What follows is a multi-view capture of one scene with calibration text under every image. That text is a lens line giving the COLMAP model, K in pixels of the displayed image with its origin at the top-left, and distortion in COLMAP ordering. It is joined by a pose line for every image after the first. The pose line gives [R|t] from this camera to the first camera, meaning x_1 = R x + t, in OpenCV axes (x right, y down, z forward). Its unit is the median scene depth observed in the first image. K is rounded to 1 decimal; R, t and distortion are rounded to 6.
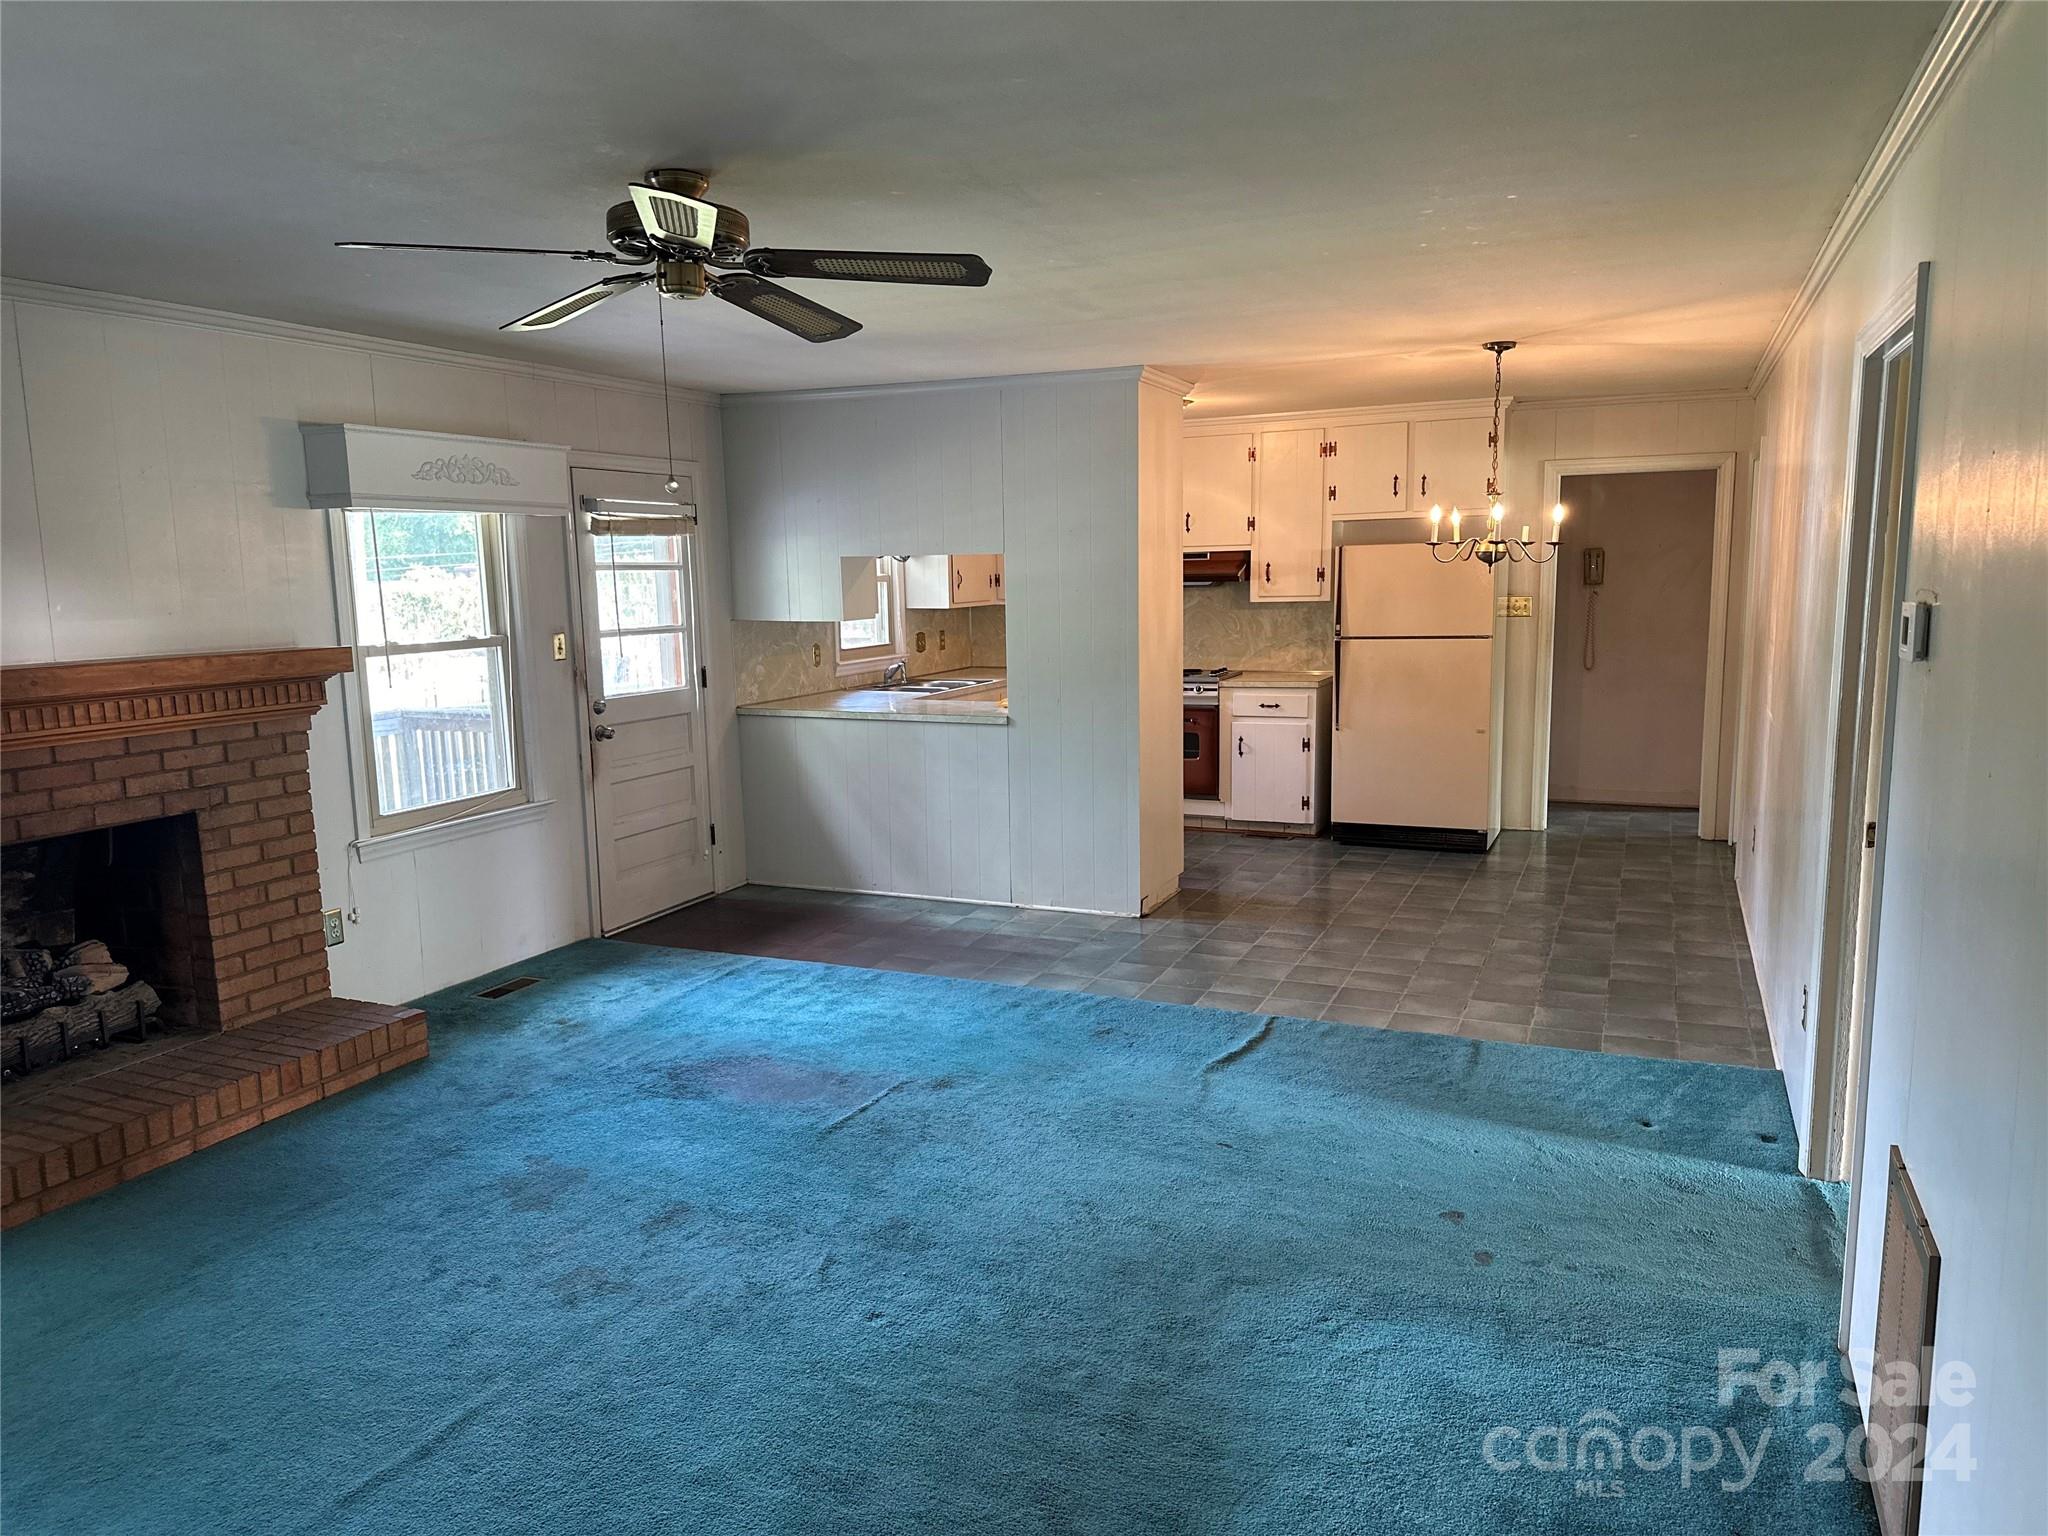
lens RADIAL K [[1419.9, 0, 1024.0], [0, 1419.9, 768.0], [0, 0, 1]] dist [0.004122, -0.002311]
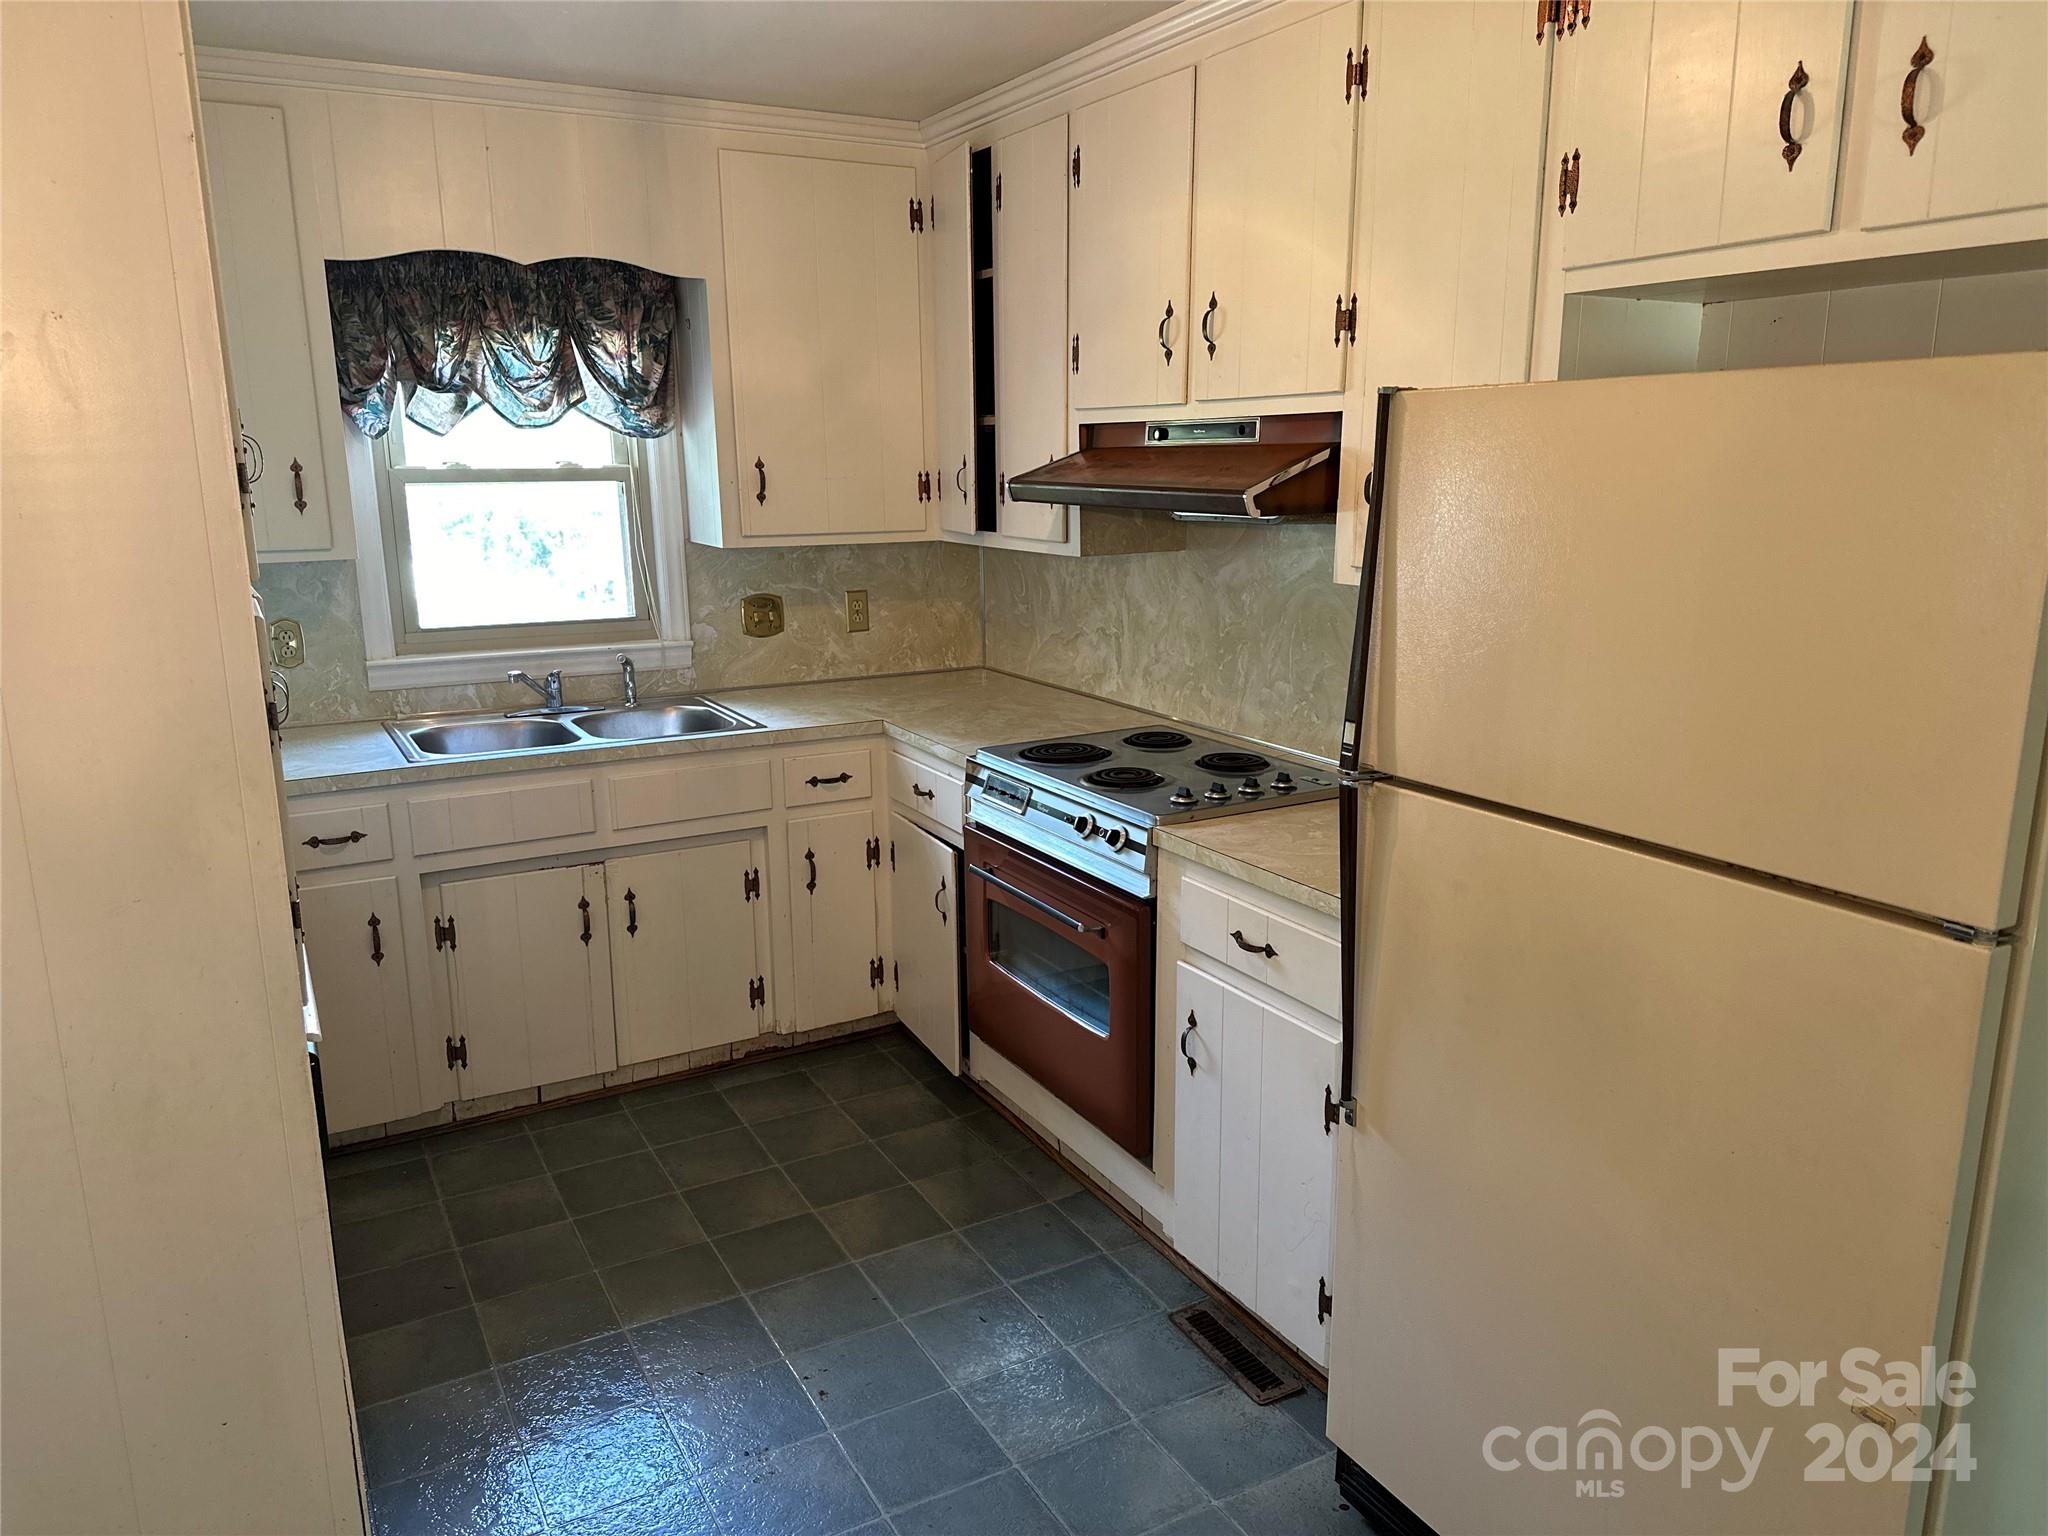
lens RADIAL K [[1419.9, 0, 1024.0], [0, 1419.9, 768.0], [0, 0, 1]] dist [0.004122, -0.002311]
pose [[0.799729, 0.143173, -0.583039, 0.291280], [-0.094783, 0.989078, 0.112872, -0.105292], [0.592832, -0.035005, 0.804565, 0.710948]]
